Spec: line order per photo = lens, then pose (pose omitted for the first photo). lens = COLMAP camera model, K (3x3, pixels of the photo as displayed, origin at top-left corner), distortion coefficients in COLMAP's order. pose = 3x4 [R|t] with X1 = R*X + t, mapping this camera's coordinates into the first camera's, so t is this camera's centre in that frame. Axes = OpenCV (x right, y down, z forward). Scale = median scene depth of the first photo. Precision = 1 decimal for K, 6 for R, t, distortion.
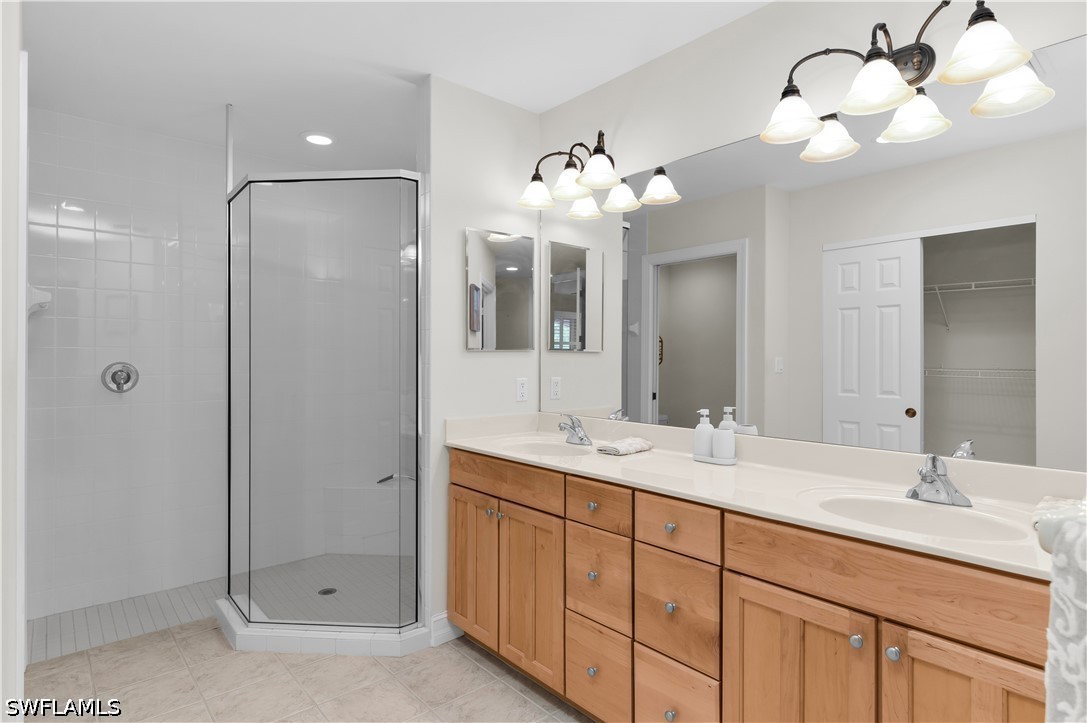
lens RADIAL K [[560.8, 0, 544.0], [0, 560.8, 352.8], [0, 0, 1]] dist [-0.003469, -0.000881]
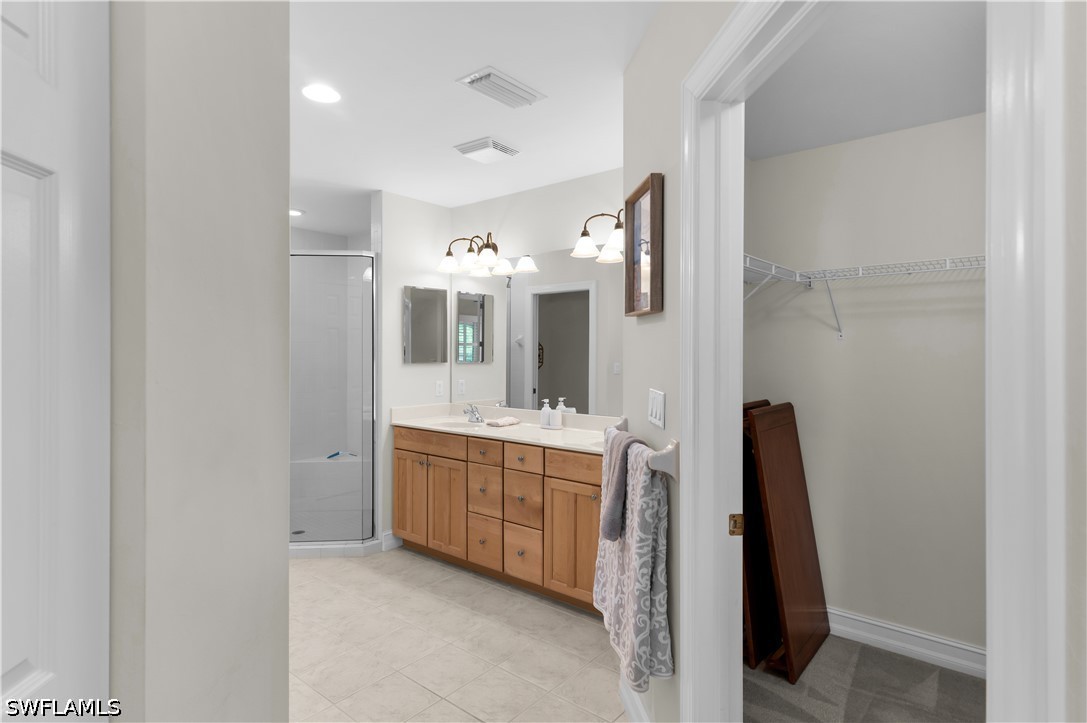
lens RADIAL K [[560.8, 0, 544.0], [0, 560.8, 352.8], [0, 0, 1]] dist [-0.003469, -0.000881]
pose [[0.985482, -0.000598, 0.169778, -0.021873], [-0.001281, 0.999939, 0.010955, -0.062667], [-0.169774, -0.011013, 0.985421, -0.715549]]
